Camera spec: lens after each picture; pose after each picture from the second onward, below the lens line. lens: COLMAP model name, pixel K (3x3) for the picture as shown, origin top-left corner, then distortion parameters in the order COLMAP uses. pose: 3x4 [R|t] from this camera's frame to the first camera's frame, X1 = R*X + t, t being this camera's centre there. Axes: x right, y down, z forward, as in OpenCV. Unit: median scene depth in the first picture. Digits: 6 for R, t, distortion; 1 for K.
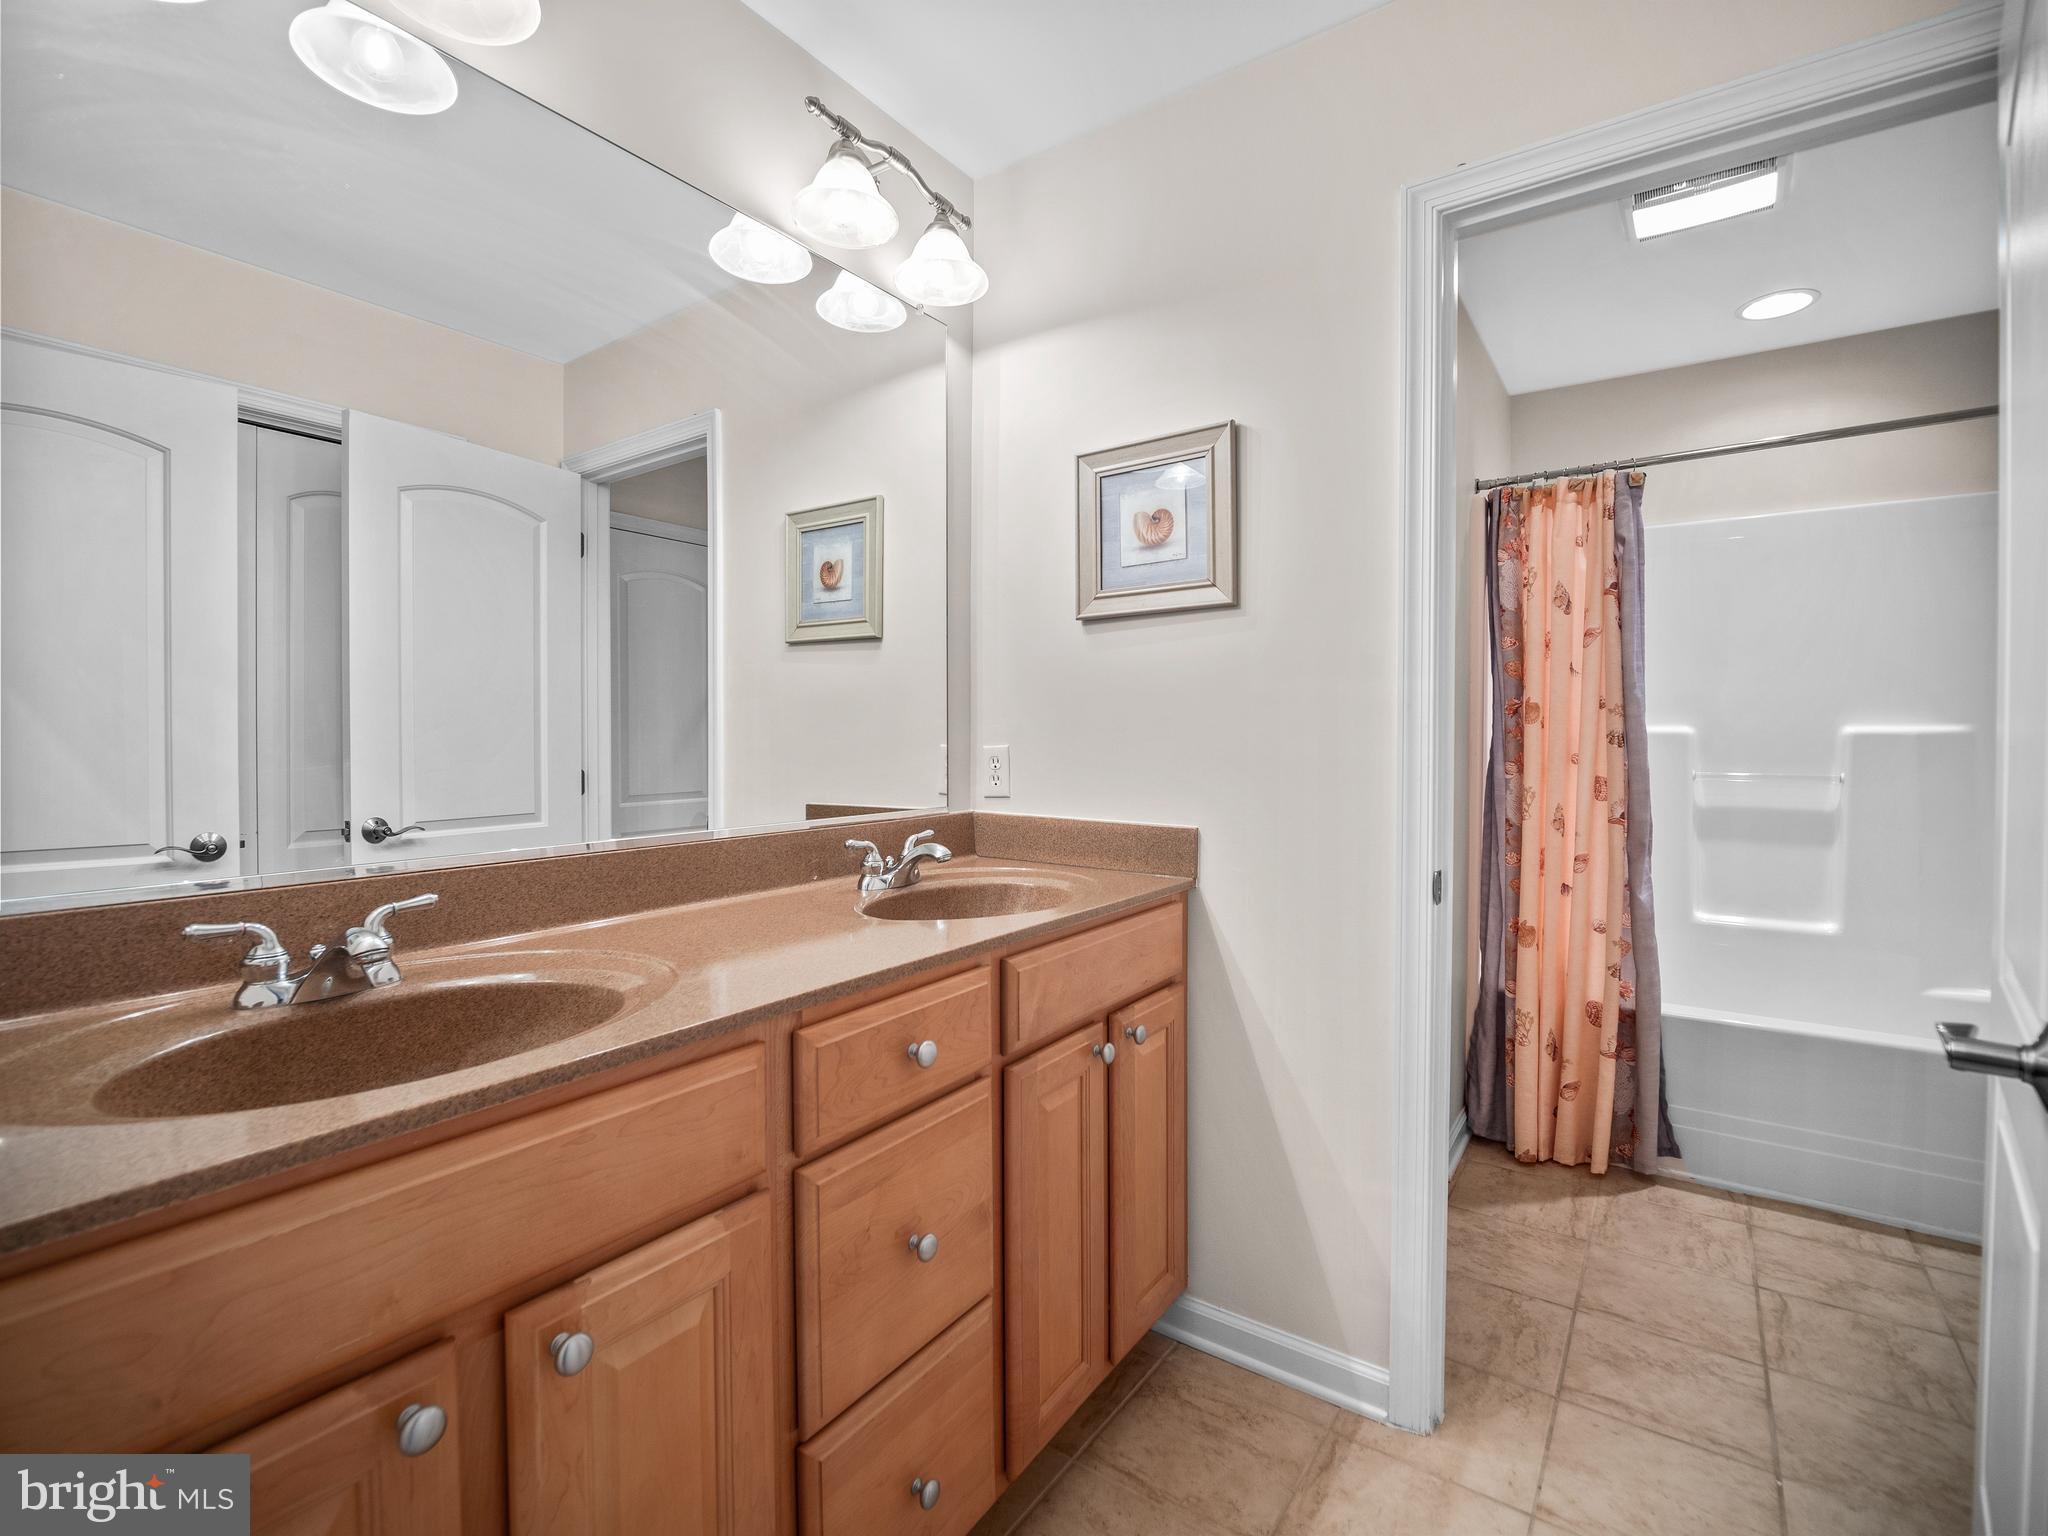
lens RADIAL K [[935.6, 0, 1024.4], [0, 935.6, 761.6], [0, 0, 1]] dist [-0.001395, -0.000866]
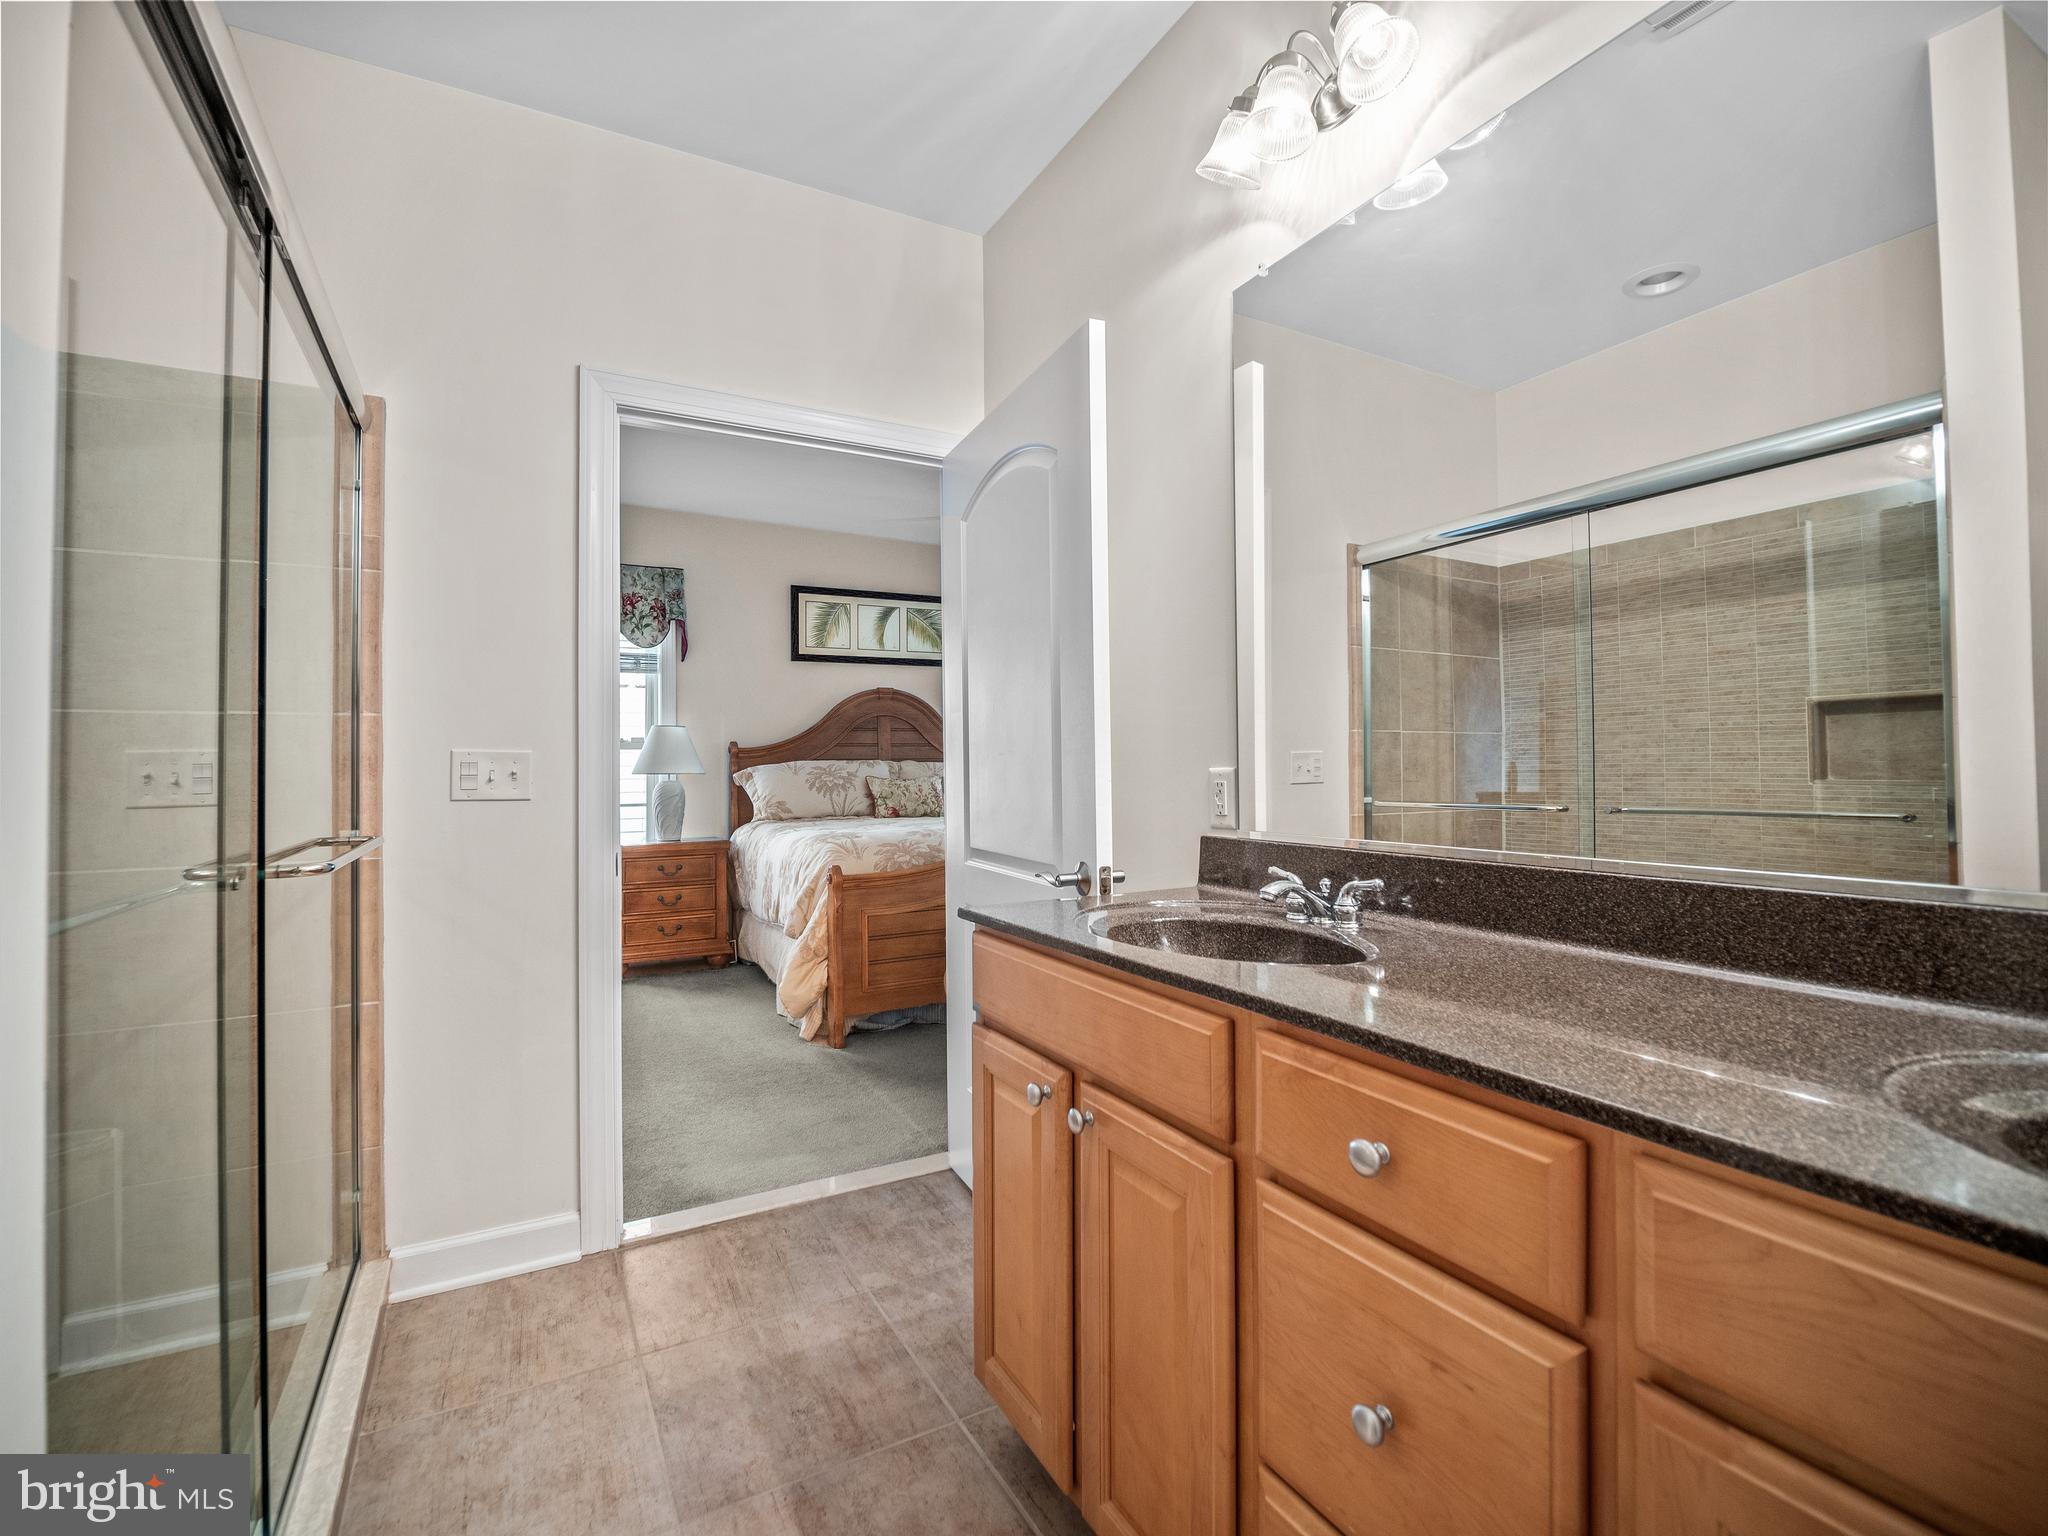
lens RADIAL K [[935.6, 0, 1025.7], [0, 935.6, 763.5], [0, 0, 1]] dist [-0.001395, -0.000866]
pose [[-0.424501, -0.010505, -0.905366, 0.834945], [-0.005687, 0.999944, -0.008935, -0.004371], [0.905409, 0.001356, -0.424537, 1.246261]]
